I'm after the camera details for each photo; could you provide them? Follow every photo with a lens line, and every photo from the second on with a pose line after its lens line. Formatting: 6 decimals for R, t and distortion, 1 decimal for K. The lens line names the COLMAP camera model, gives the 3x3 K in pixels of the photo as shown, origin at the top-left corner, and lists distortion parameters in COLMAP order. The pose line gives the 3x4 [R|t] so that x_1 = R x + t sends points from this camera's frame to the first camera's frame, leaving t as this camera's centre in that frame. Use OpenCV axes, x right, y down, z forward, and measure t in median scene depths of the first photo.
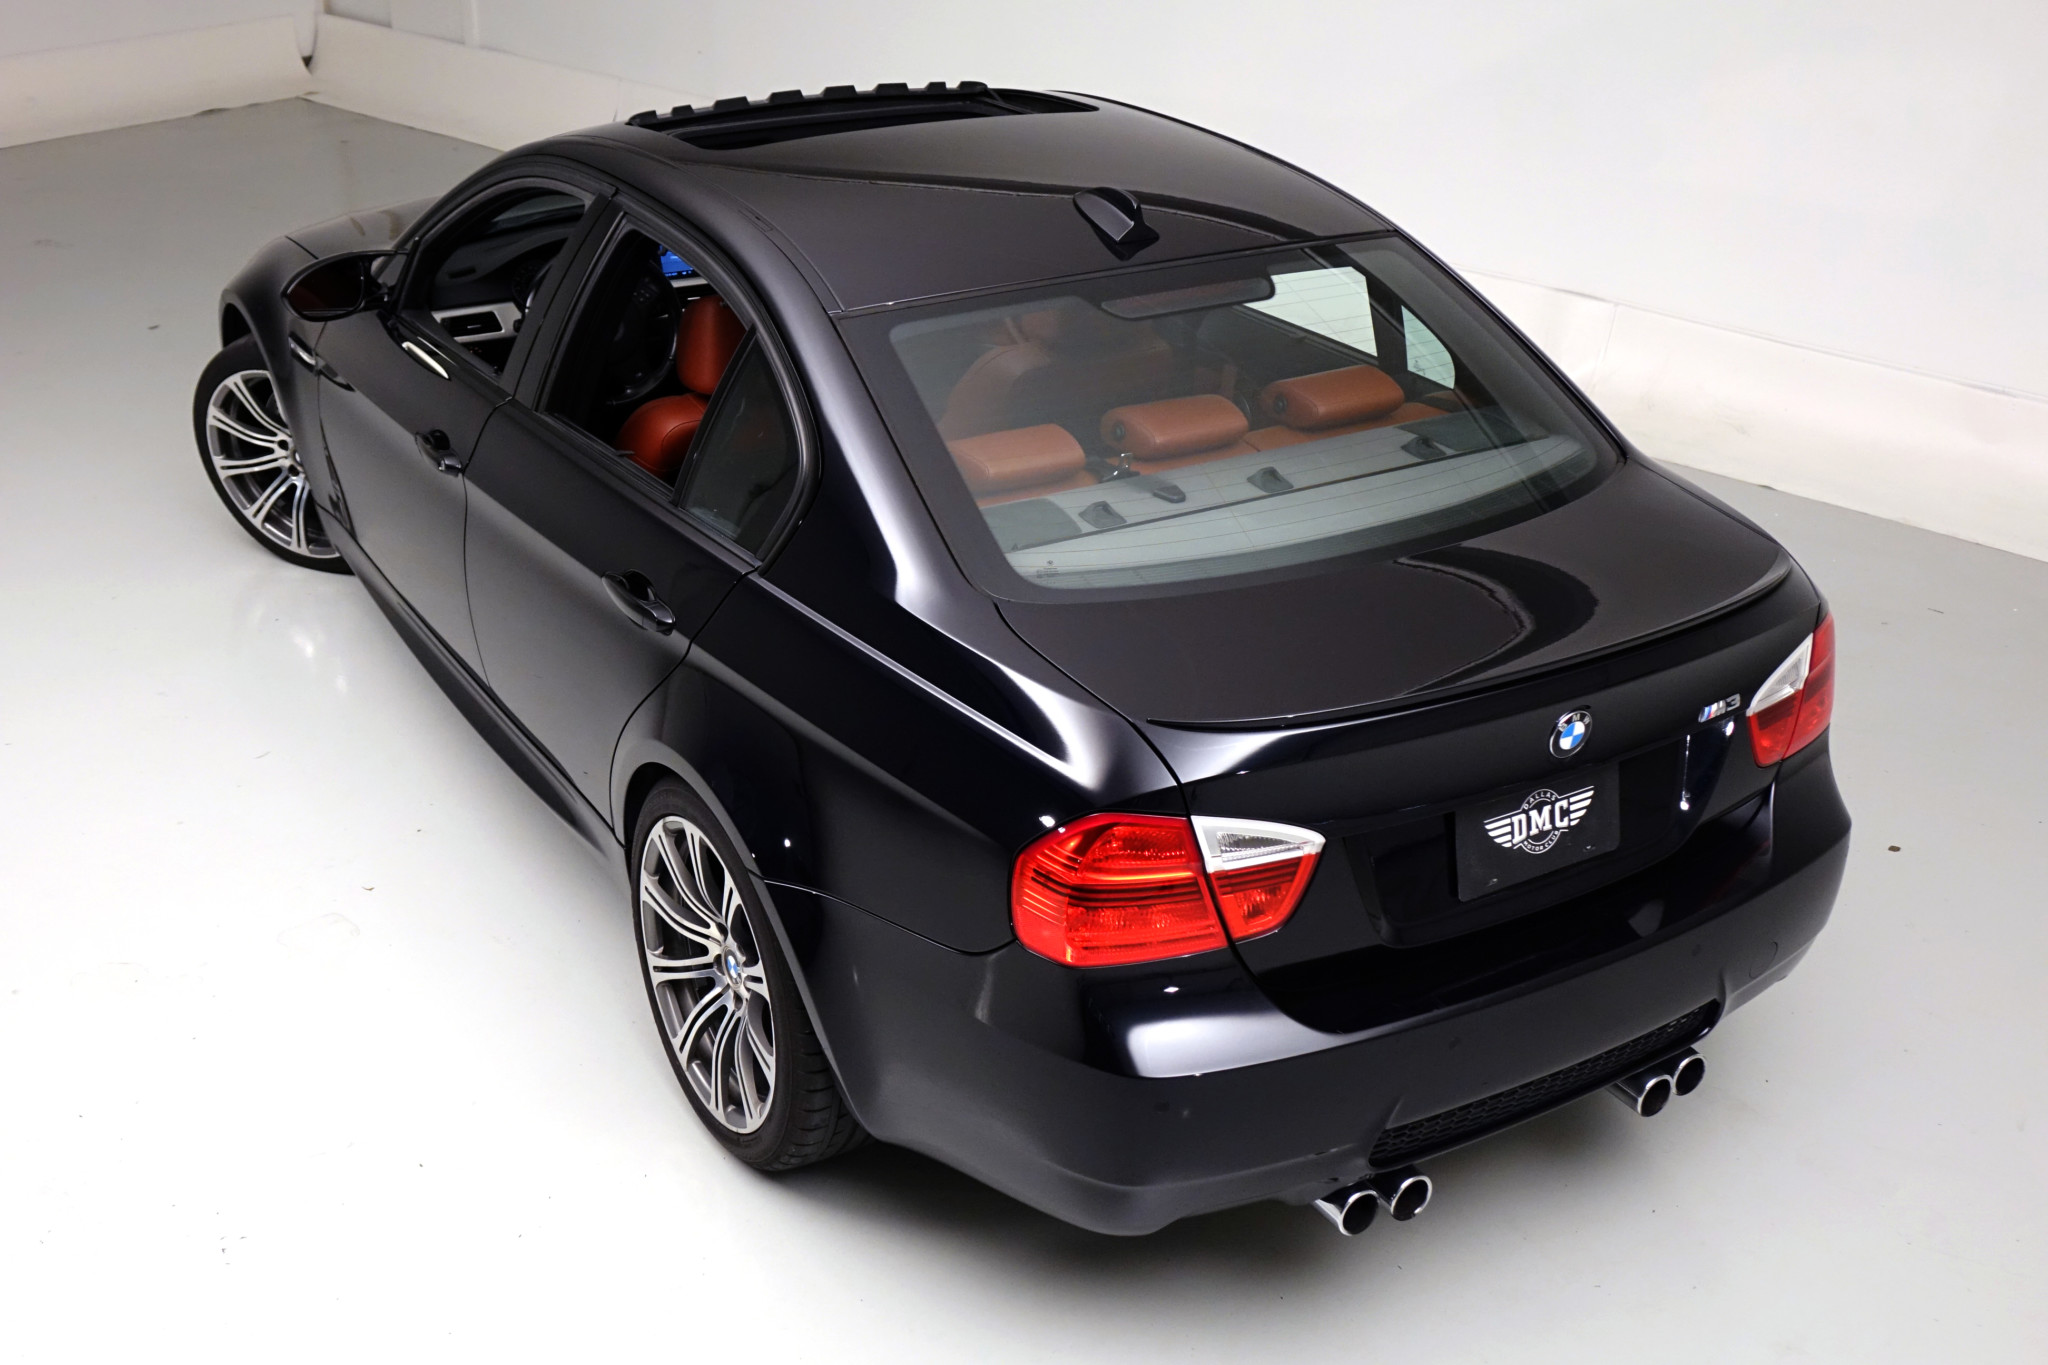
lens RADIAL K [[2222.9, 0, 1020.3], [0, 2222.9, 684.1], [0, 0, 1]] dist [0.005888, 0.000000]
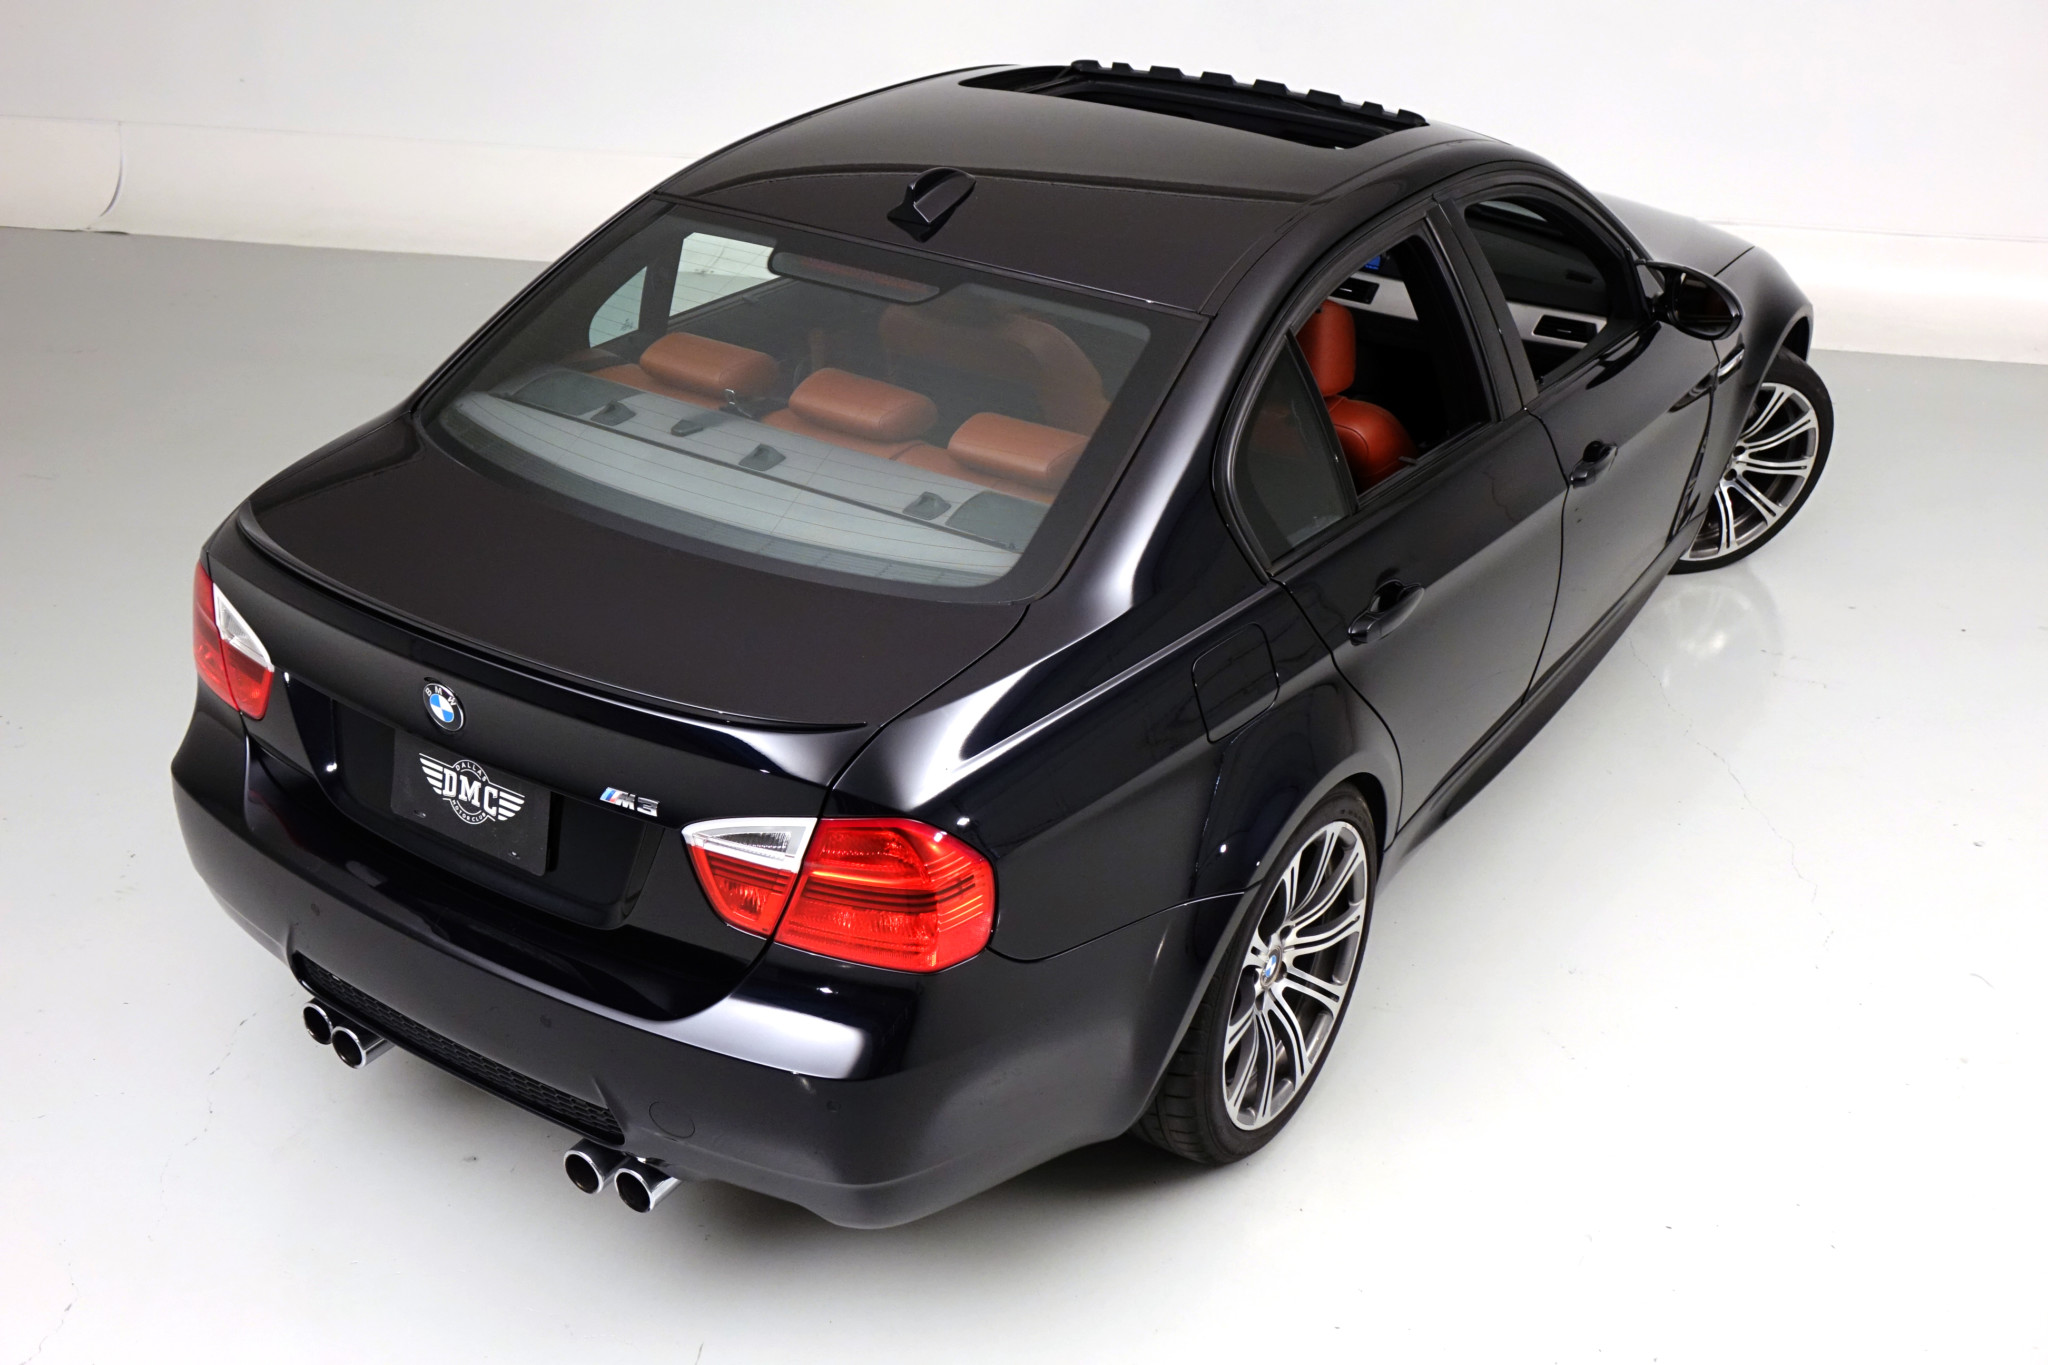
lens RADIAL K [[2087.0, 0, 1012.6], [0, 2087.0, 694.2], [0, 0, 1]] dist [-0.008346, 0.000000]
pose [[0.422828, 0.422445, -0.801721, 1.064437], [-0.410319, 0.878061, 0.246267, -0.306467], [0.807994, 0.224833, 0.544606, 0.671538]]
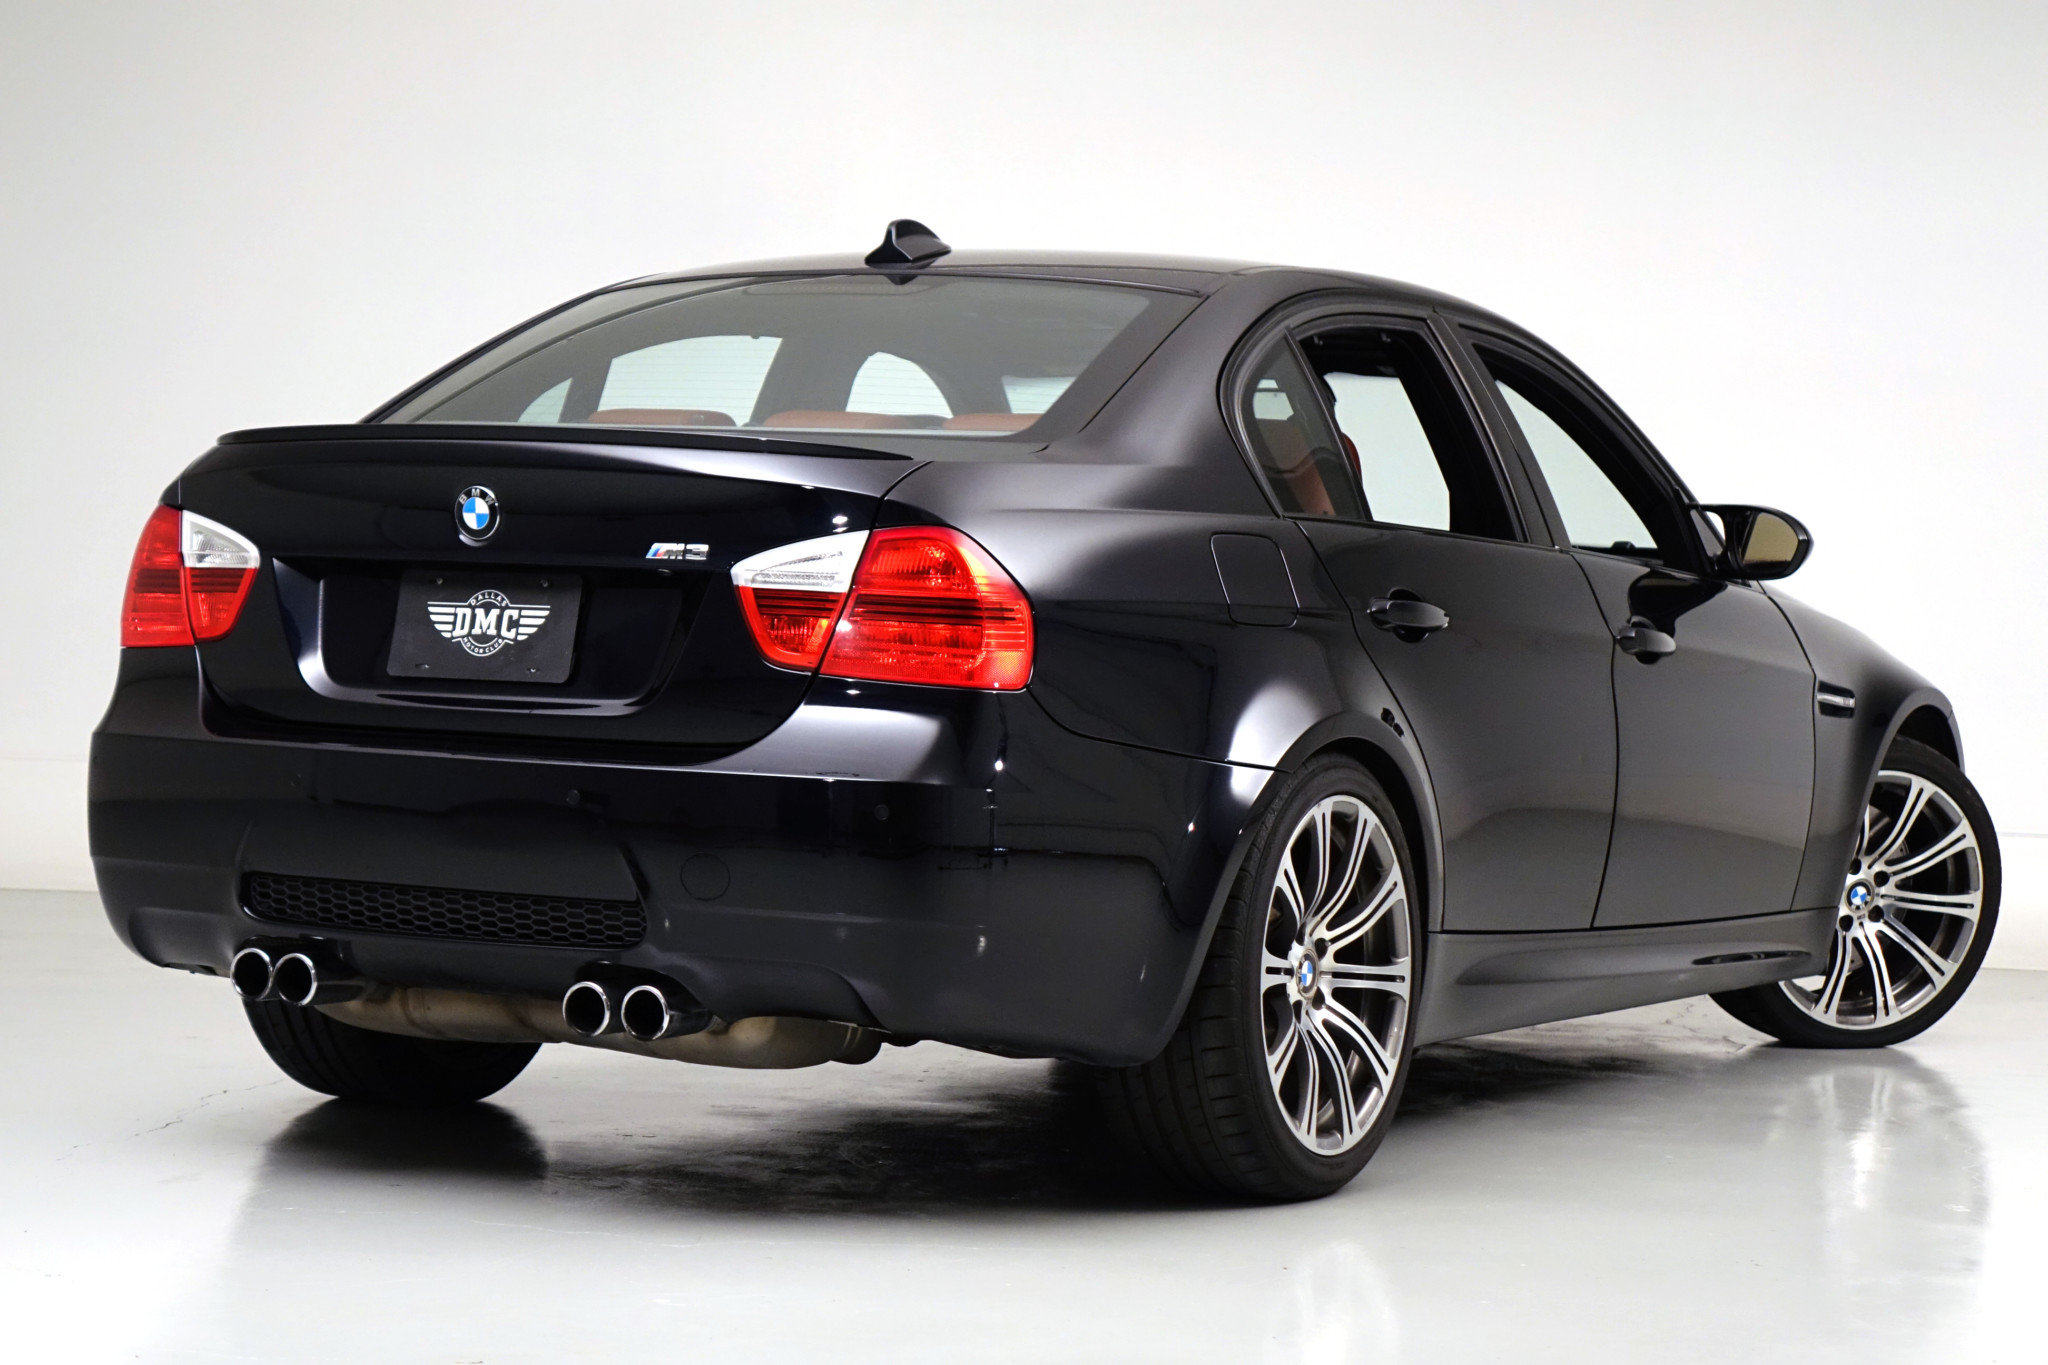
lens RADIAL K [[4414.8, 0, 1034.0], [0, 4414.8, 667.4], [0, 0, 1]] dist [0.070595, 0.000000]
pose [[0.490724, 0.013338, -0.871213, 2.041119], [-0.399871, 0.891817, -0.211580, 0.392991], [0.774140, 0.452200, 0.442970, 0.329001]]
